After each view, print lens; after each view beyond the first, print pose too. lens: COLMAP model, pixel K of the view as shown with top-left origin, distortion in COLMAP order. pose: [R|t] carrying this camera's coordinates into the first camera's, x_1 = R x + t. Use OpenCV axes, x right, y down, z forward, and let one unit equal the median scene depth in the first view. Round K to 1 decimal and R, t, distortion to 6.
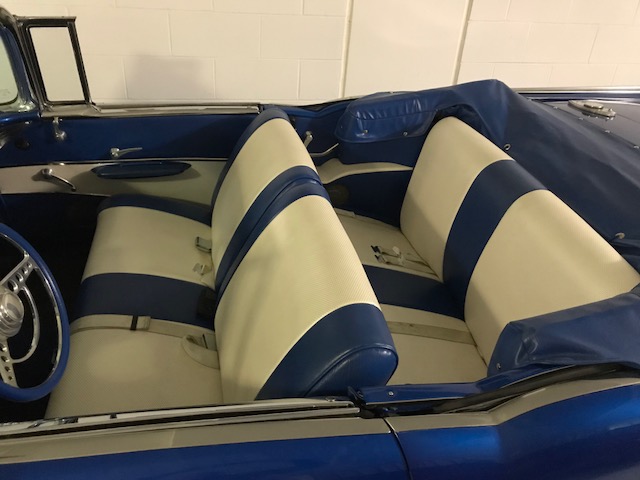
lens RADIAL K [[512.4, 0, 320.0], [0, 512.4, 240.0], [0, 0, 1]] dist [-0.007563, -0.012466]
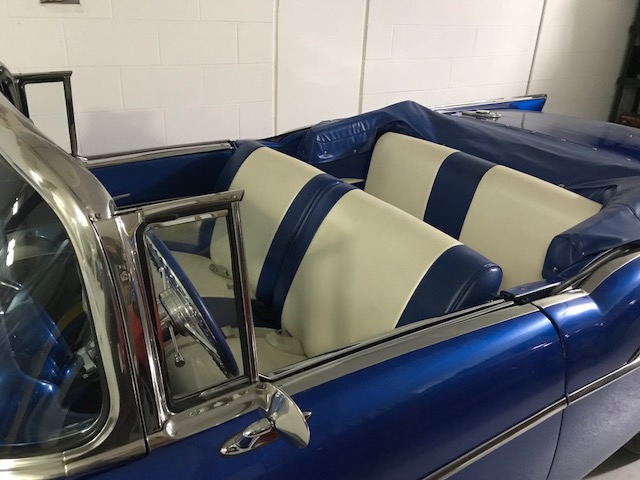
lens RADIAL K [[512.4, 0, 320.0], [0, 512.4, 240.0], [0, 0, 1]] dist [-0.007563, -0.012466]
pose [[0.934612, -0.176285, 0.308909, -0.315341], [0.209610, 0.974672, -0.077964, 0.068068], [-0.287341, 0.137617, 0.947891, -0.066480]]
